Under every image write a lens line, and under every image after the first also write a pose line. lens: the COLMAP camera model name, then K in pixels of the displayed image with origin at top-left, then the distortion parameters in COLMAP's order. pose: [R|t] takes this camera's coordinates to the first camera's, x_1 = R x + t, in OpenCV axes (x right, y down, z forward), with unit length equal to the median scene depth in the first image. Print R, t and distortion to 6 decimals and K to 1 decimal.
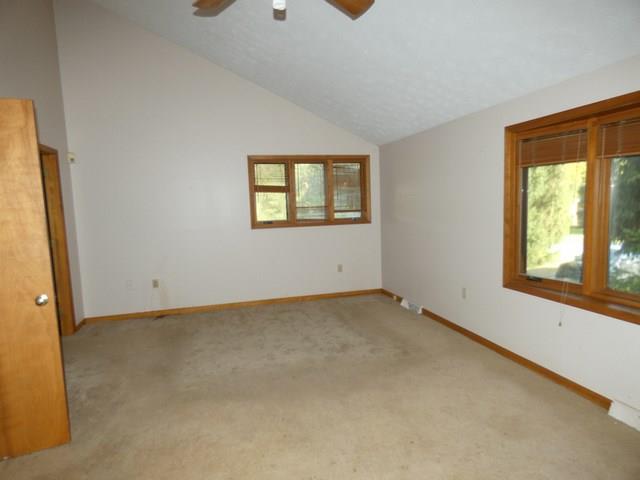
lens RADIAL K [[381.3, 0, 320.0], [0, 381.3, 239.0], [0, 0, 1]] dist [-0.004242, -0.008585]
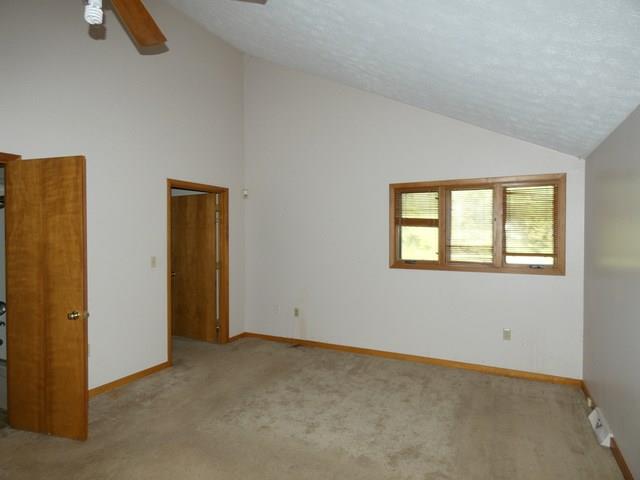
lens RADIAL K [[381.3, 0, 320.6], [0, 381.3, 241.7], [0, 0, 1]] dist [-0.004242, -0.008585]
pose [[0.742517, 0.048578, -0.668063, 0.275519], [-0.090403, 0.995509, -0.028091, -0.046663], [0.663699, 0.081253, 0.743574, 0.244224]]
